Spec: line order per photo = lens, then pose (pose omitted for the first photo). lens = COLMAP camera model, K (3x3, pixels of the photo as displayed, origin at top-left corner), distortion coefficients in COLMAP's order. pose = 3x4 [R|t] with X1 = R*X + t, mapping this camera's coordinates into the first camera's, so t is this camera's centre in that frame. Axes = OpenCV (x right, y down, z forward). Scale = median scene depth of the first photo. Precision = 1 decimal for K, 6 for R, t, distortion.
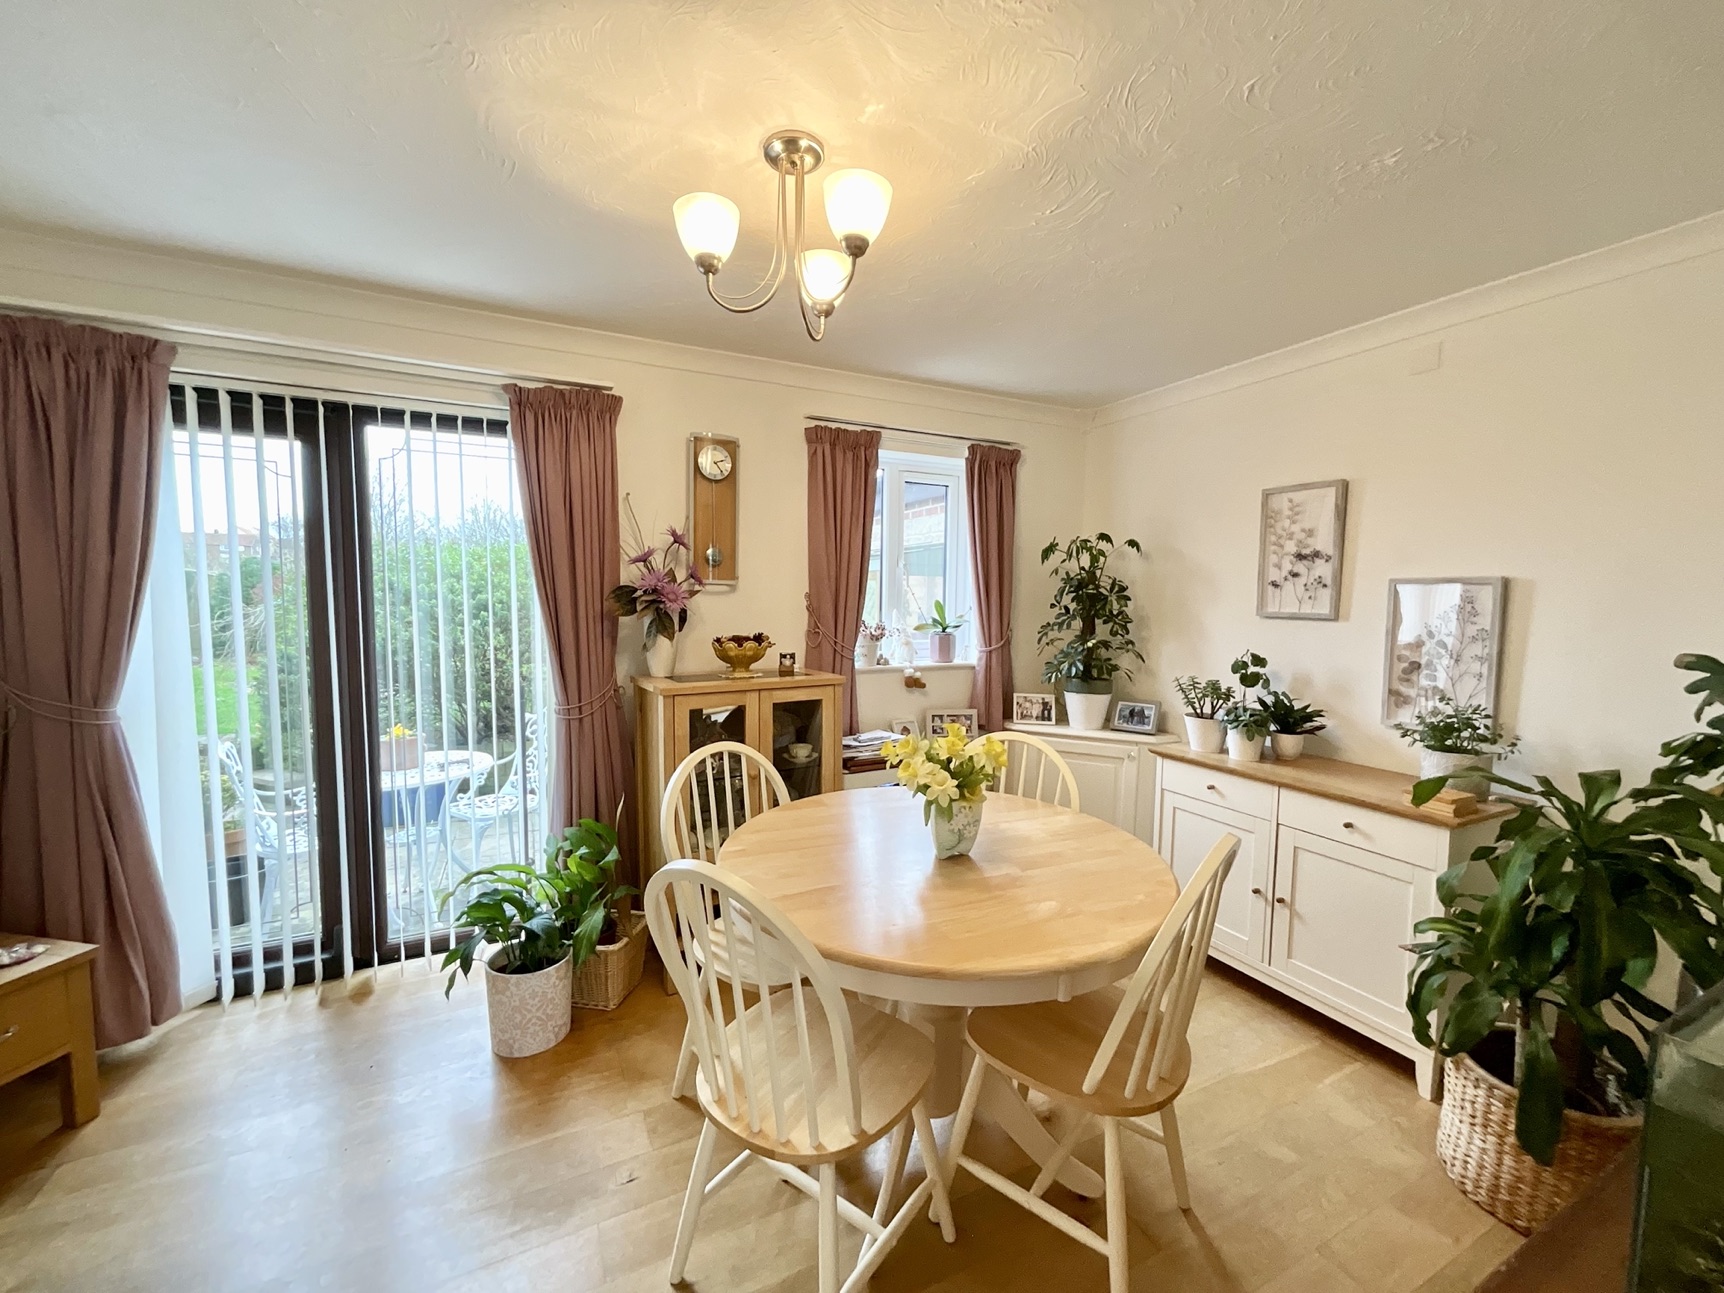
lens RADIAL K [[699.5, 0, 870.1], [0, 699.5, 646.9], [0, 0, 1]] dist [-0.000644, 0.000149]
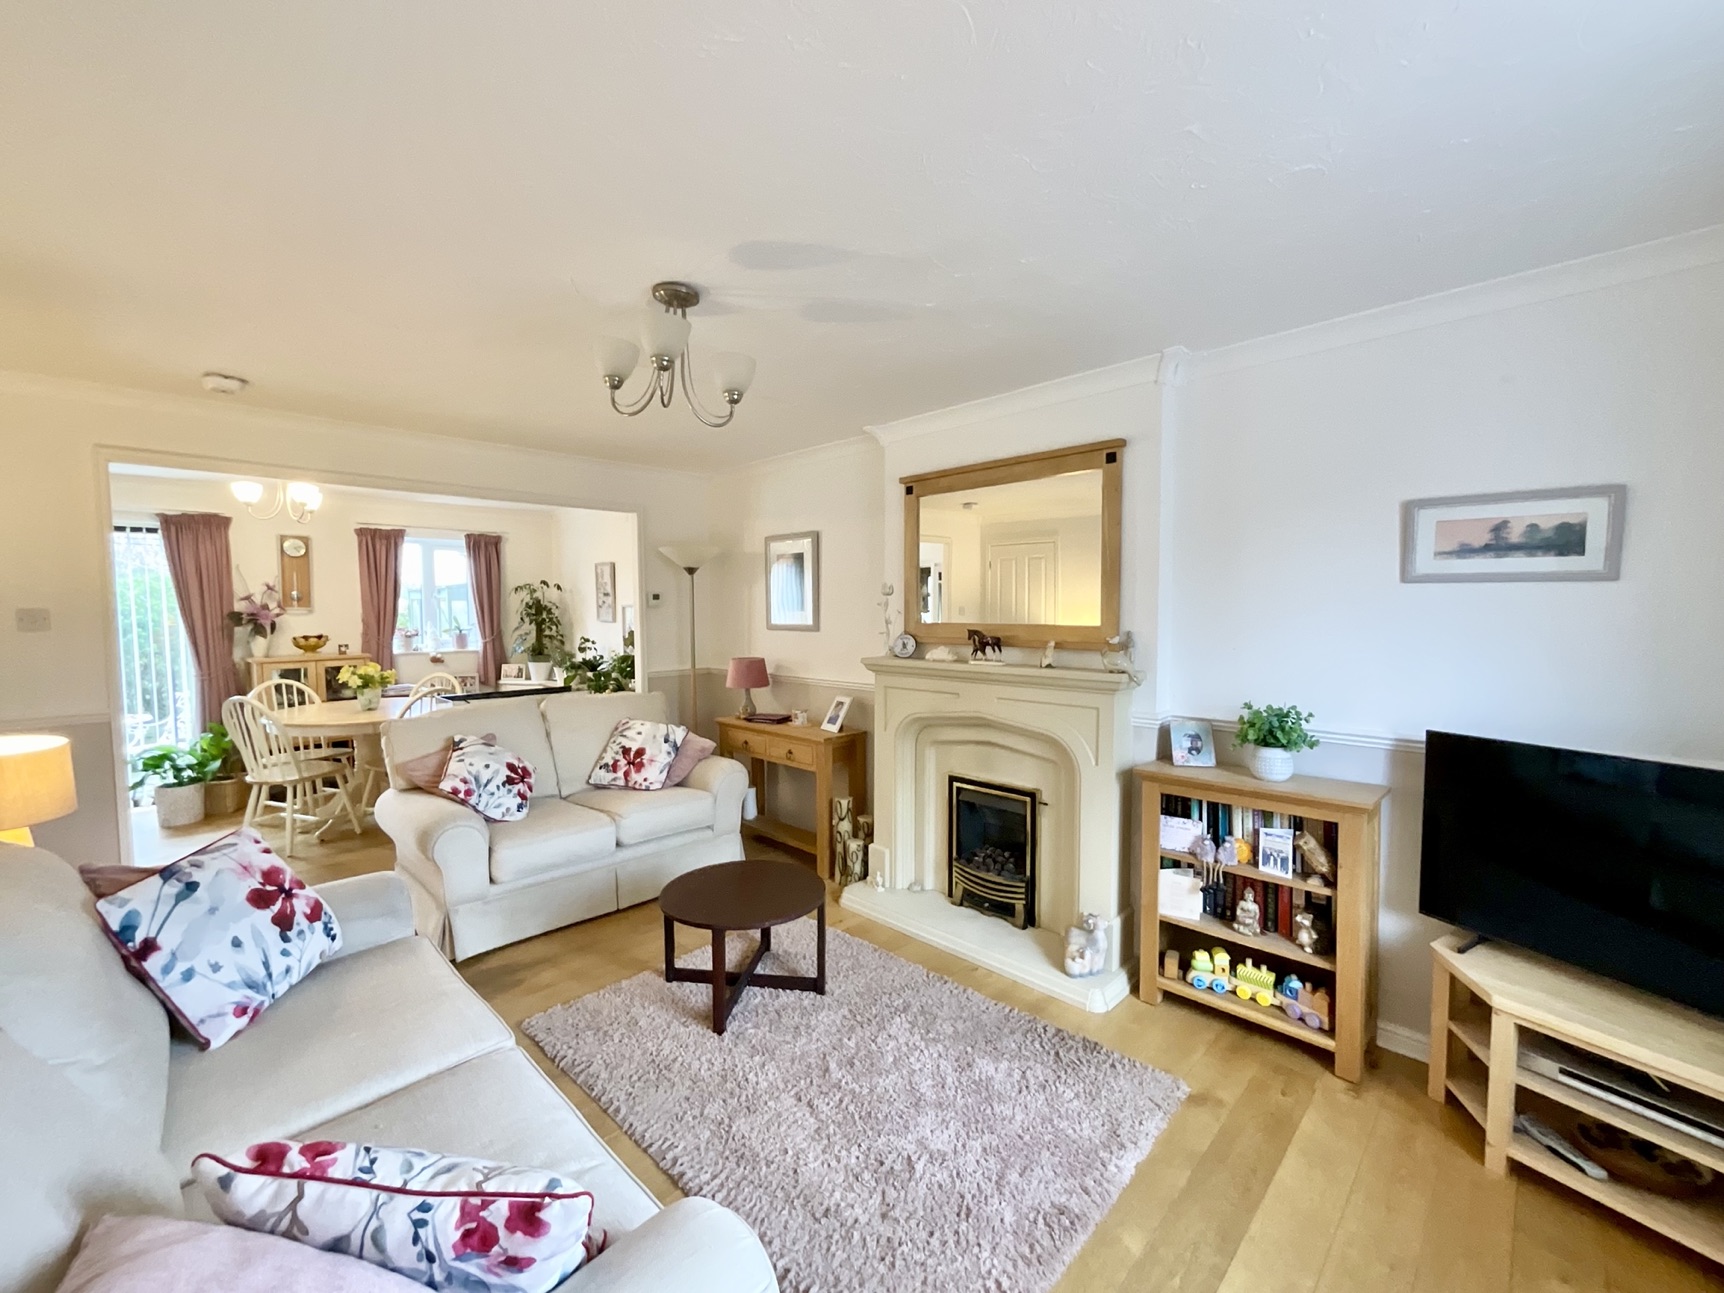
lens RADIAL K [[699.5, 0, 870.1], [0, 699.5, 646.9], [0, 0, 1]] dist [-0.000644, 0.000149]
pose [[0.947816, -0.028276, 0.317561, 0.669330], [0.032609, 0.999433, -0.008338, 0.081695], [-0.317145, 0.018259, 0.948201, -1.348747]]
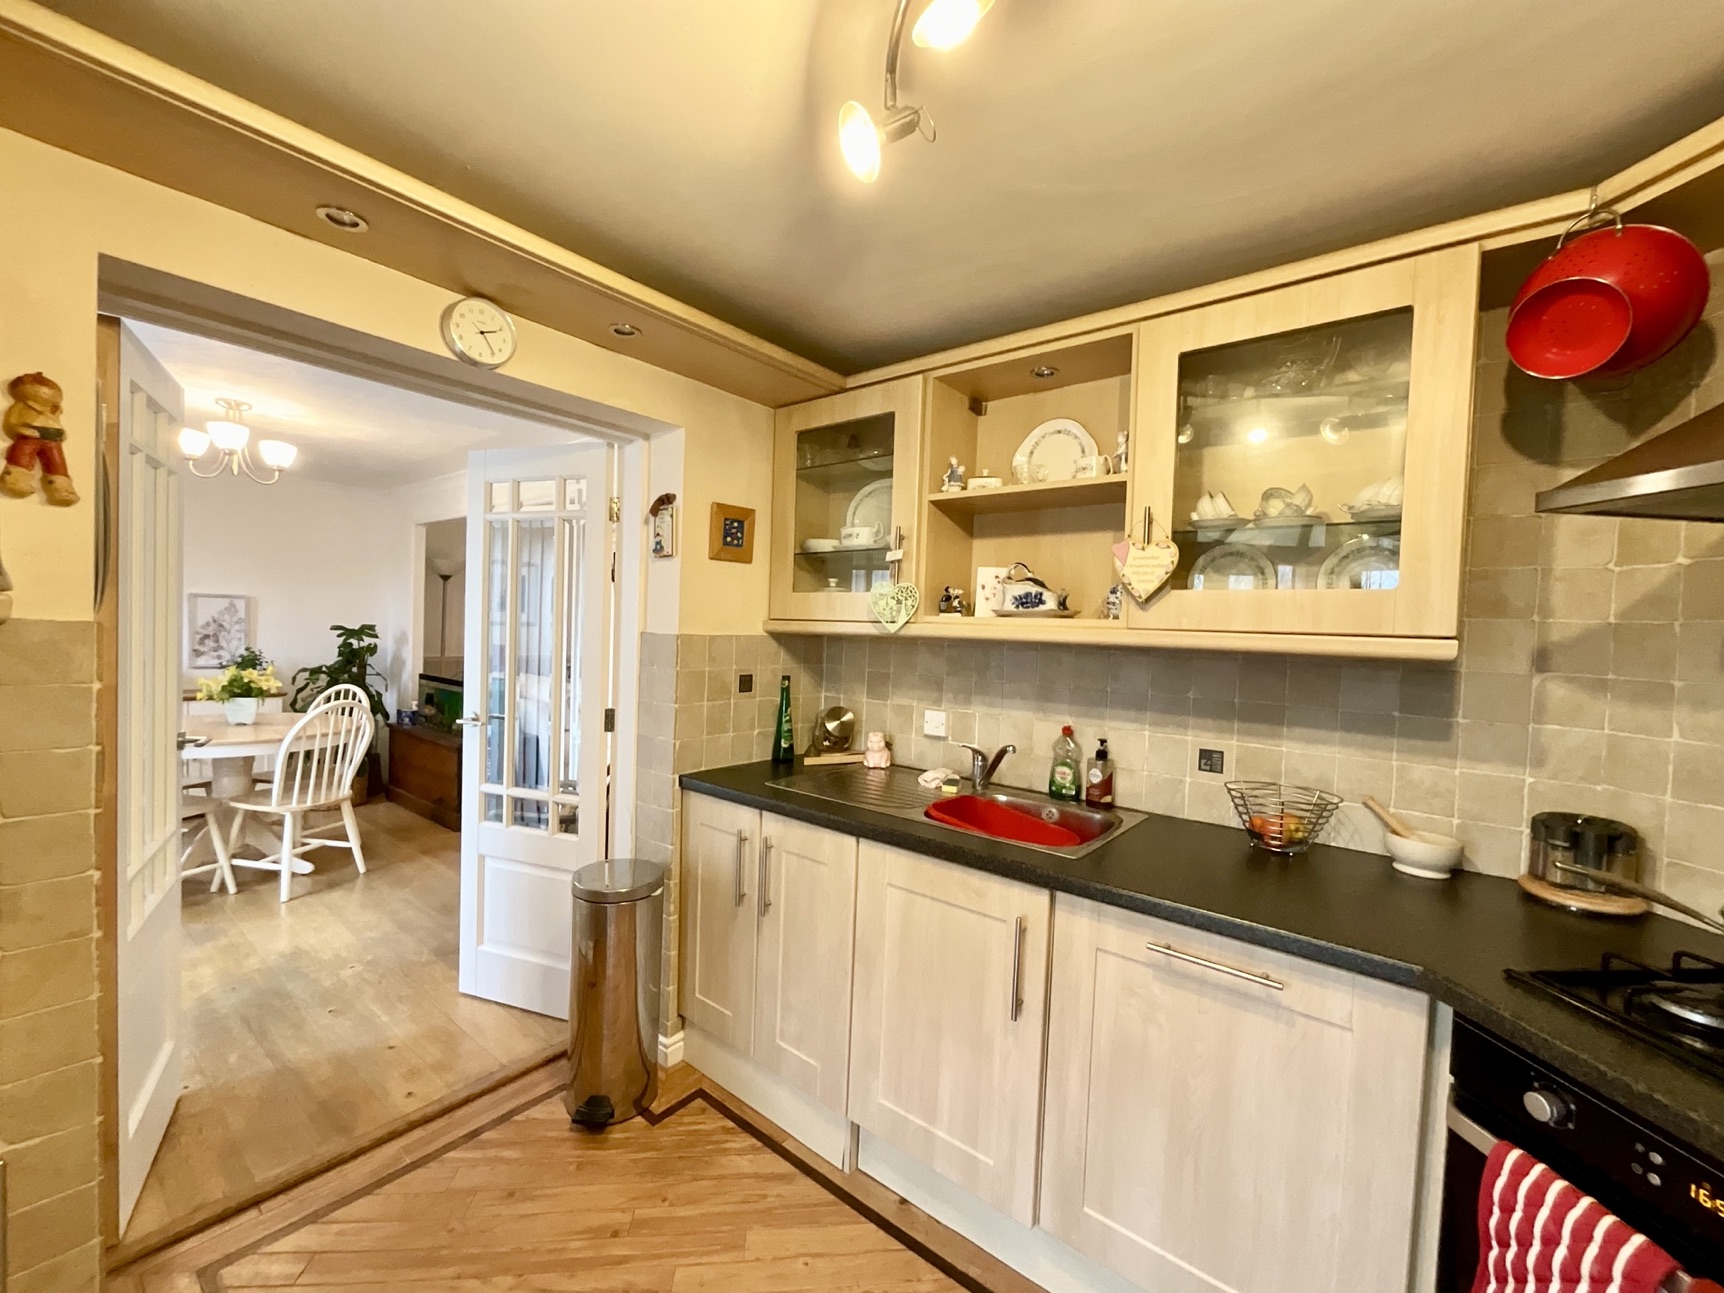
lens RADIAL K [[698.8, 0, 859.7], [0, 698.8, 648.1], [0, 0, 1]] dist [-0.013890, 0.008399]
pose [[-0.449318, -0.051571, 0.891882, -1.719874], [0.022725, 0.997350, 0.069118, -0.032195], [-0.893083, 0.051324, -0.446955, 0.179518]]
